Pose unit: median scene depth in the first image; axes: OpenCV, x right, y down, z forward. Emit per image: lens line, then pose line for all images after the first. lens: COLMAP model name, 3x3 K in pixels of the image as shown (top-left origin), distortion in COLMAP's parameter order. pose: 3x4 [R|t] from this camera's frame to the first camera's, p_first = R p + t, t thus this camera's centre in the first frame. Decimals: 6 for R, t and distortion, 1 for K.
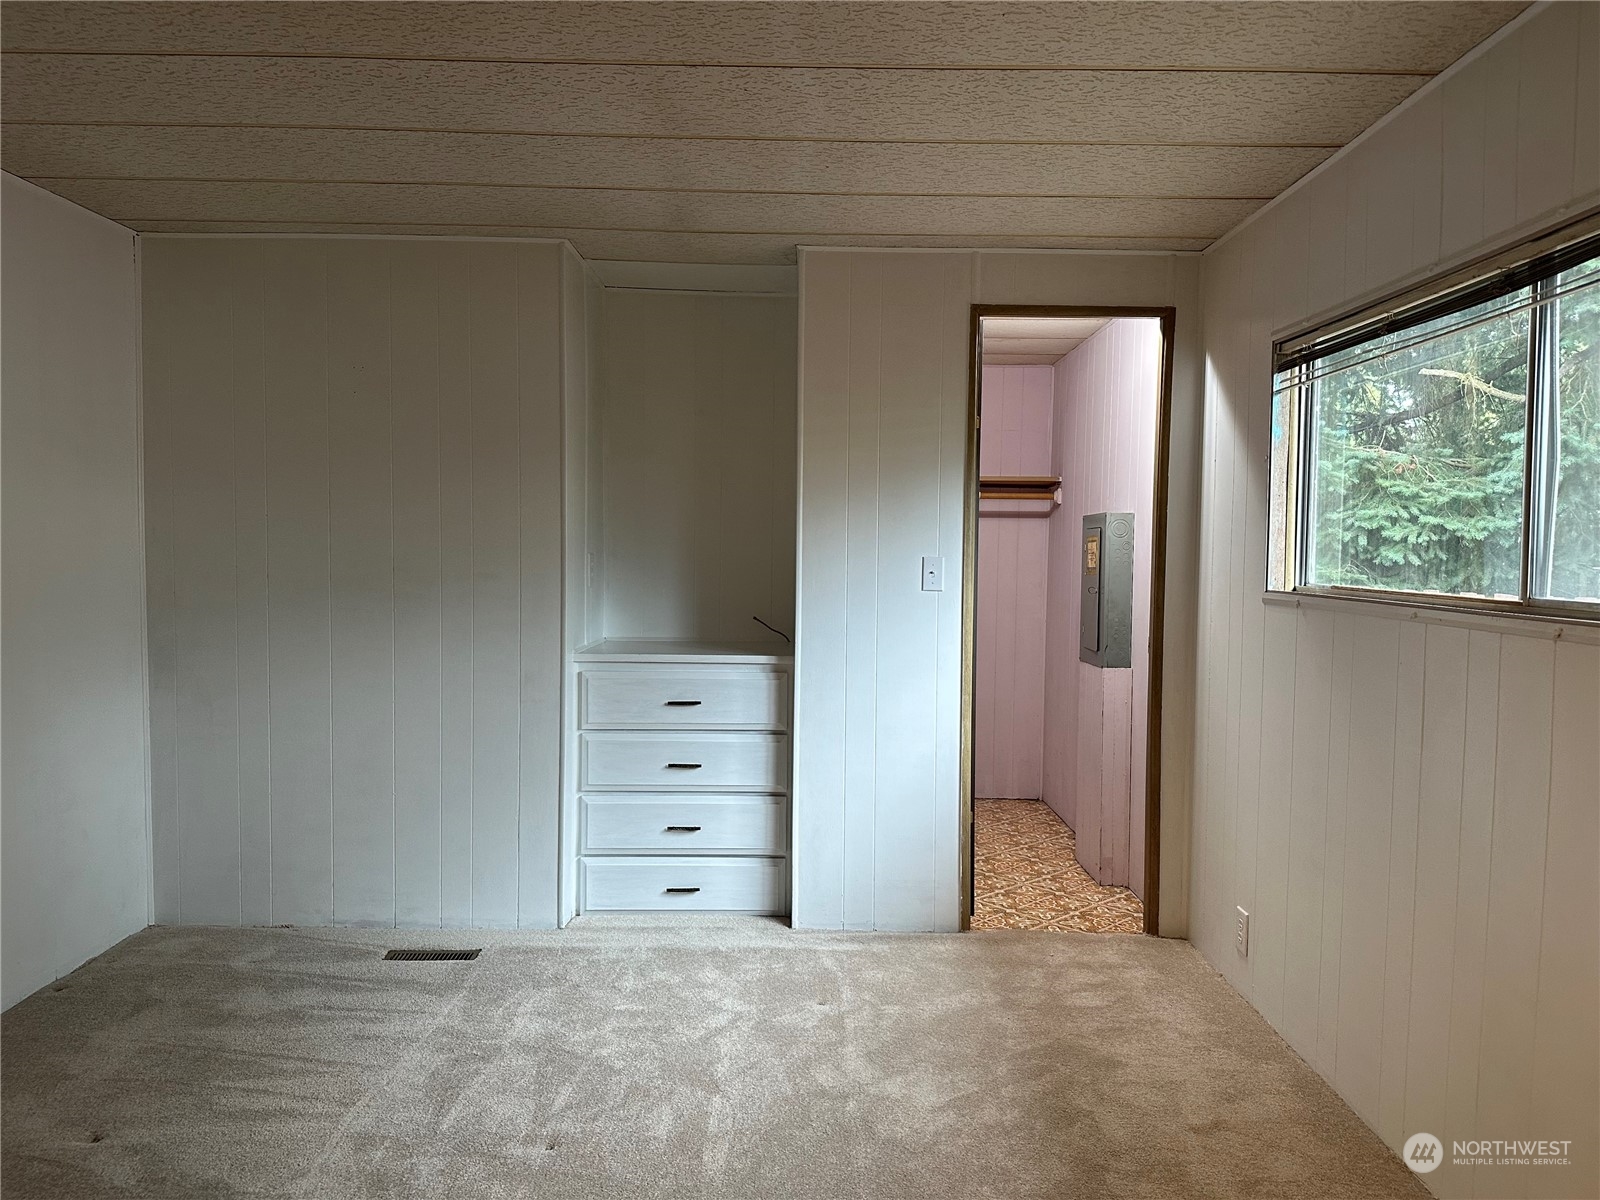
lens RADIAL K [[1122.9, 0, 806.4], [0, 1122.9, 606.5], [0, 0, 1]] dist [0.084522, -0.128258]
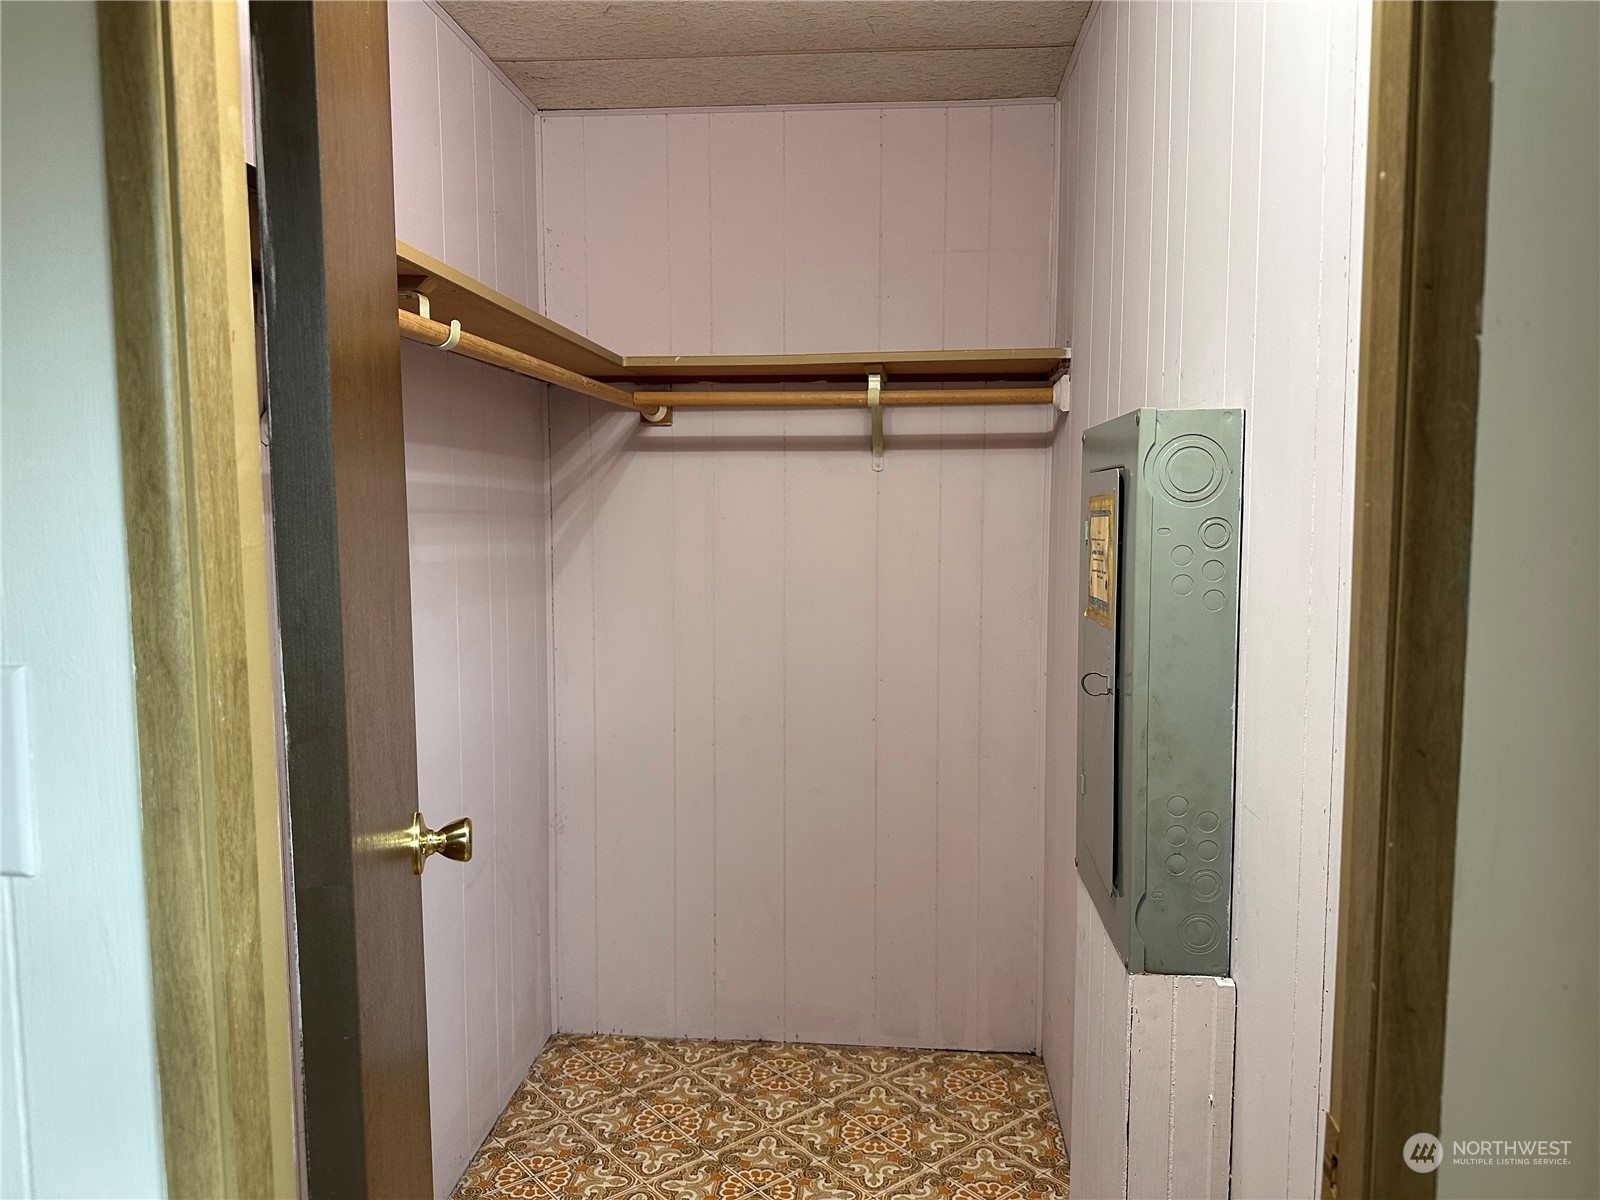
lens RADIAL K [[1122.9, 0, 806.4], [0, 1122.9, 606.5], [0, 0, 1]] dist [0.084522, -0.128258]
pose [[0.995608, -0.007787, -0.093298, 0.197953], [0.012206, 0.998826, 0.046885, -0.046762], [0.092823, -0.047818, 0.994534, 0.675795]]
